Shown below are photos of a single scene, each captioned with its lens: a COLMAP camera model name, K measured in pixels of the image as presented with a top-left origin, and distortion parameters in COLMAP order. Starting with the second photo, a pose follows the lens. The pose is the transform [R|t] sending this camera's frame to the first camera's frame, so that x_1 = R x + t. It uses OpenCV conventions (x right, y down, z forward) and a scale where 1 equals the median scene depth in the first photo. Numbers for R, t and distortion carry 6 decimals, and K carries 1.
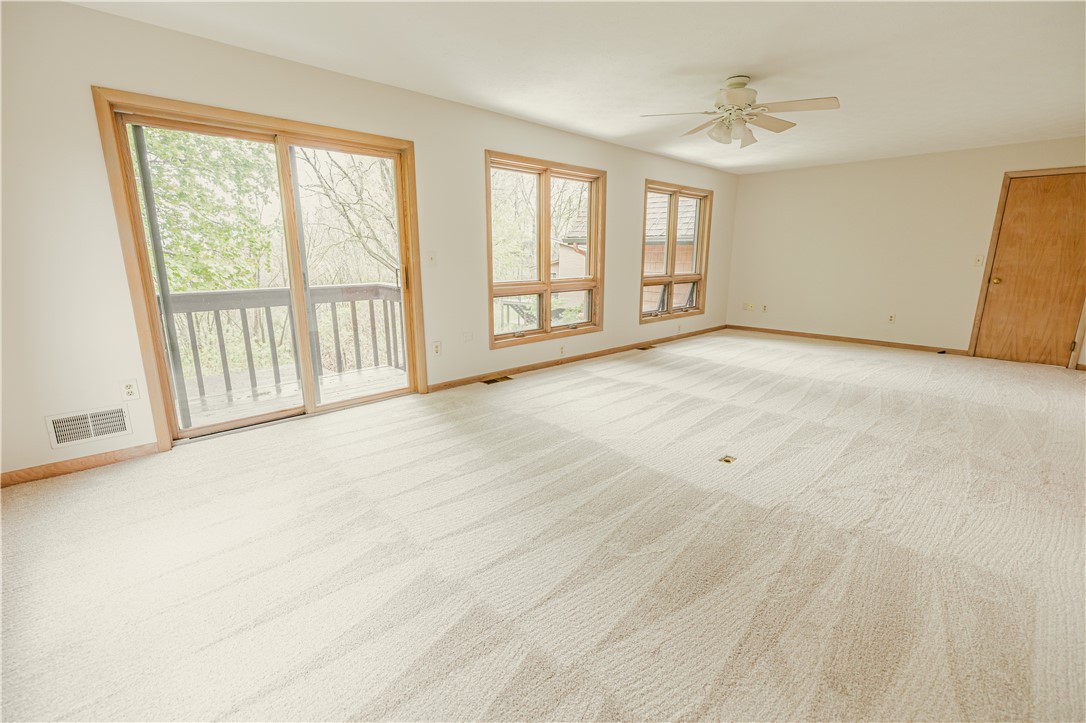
lens RADIAL K [[473.2, 0, 526.1], [0, 473.2, 360.8], [0, 0, 1]] dist [-0.000376, -0.000027]
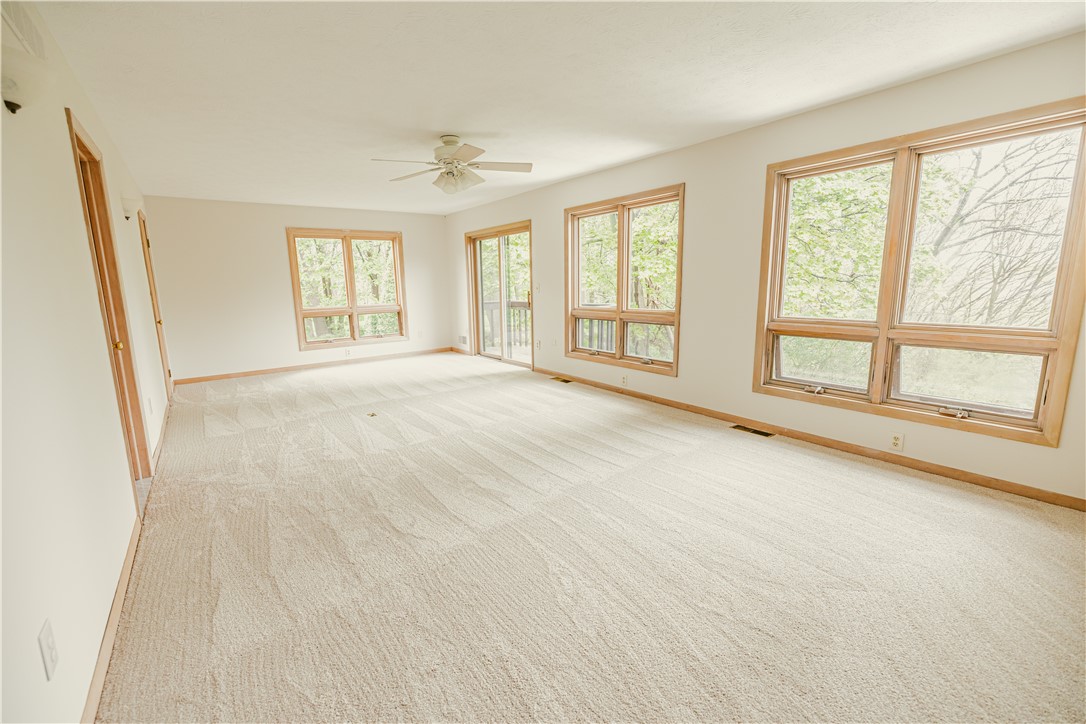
lens RADIAL K [[457.2, 0, 543.0], [0, 457.2, 362.0], [0, 0, 1]] dist [0.000496, 0.000144]
pose [[-0.093276, 0.164879, -0.981893, 1.027721], [-0.213664, 0.959902, 0.181483, -0.196492], [0.972444, 0.226724, -0.054307, 0.882875]]
